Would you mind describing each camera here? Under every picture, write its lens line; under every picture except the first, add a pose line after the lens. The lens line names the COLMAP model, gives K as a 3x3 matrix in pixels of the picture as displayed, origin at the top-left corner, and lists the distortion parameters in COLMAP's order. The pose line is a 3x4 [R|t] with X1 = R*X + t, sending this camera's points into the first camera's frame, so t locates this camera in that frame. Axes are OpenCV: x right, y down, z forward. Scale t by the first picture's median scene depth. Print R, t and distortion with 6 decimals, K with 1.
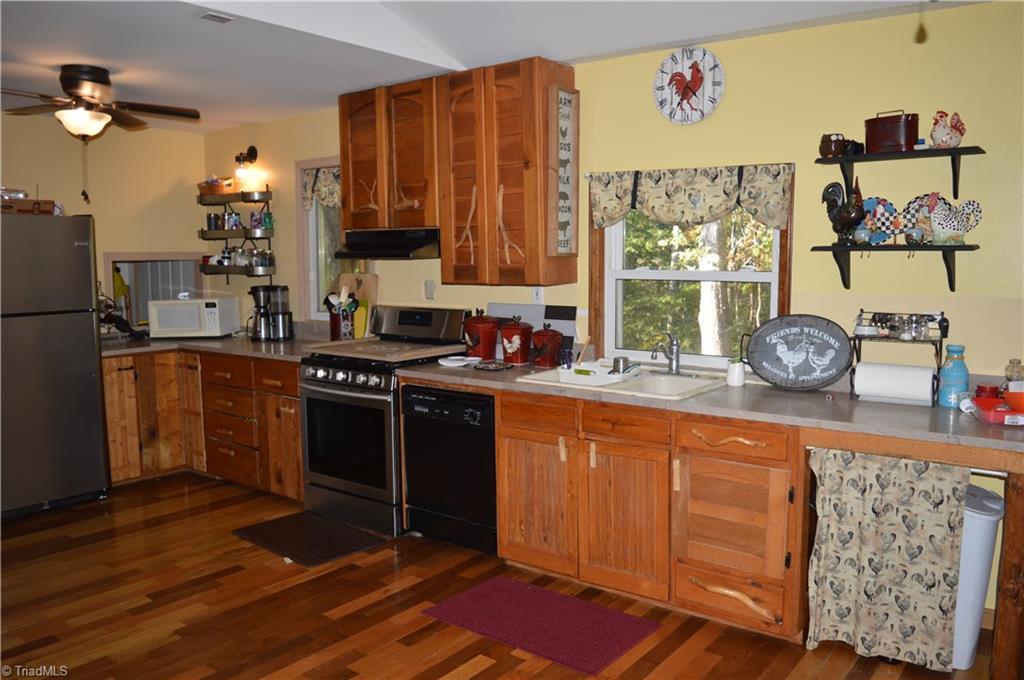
lens RADIAL K [[815.9, 0, 510.1], [0, 815.9, 341.8], [0, 0, 1]] dist [-0.097764, 0.023654]
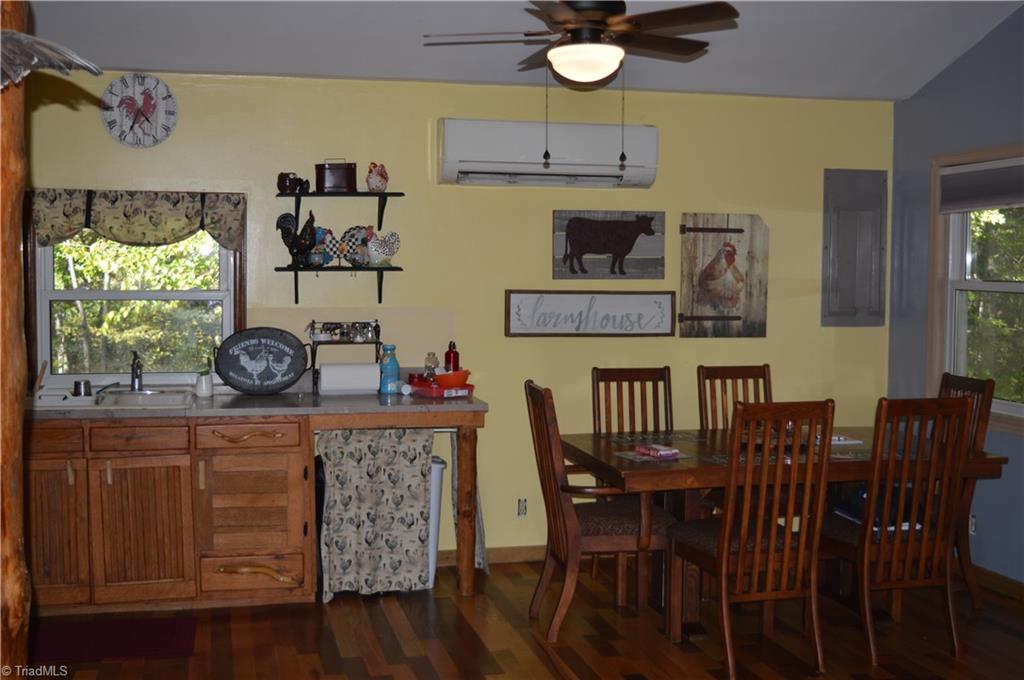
lens RADIAL K [[1252.2, 0, 517.7], [0, 1252.2, 336.3], [0, 0, 1]] dist [-0.061364, 0.000000]
pose [[0.627451, -0.035445, 0.777849, -0.736720], [0.076261, 0.996958, -0.016087, 0.032632], [-0.774913, 0.069414, 0.628245, -0.360396]]
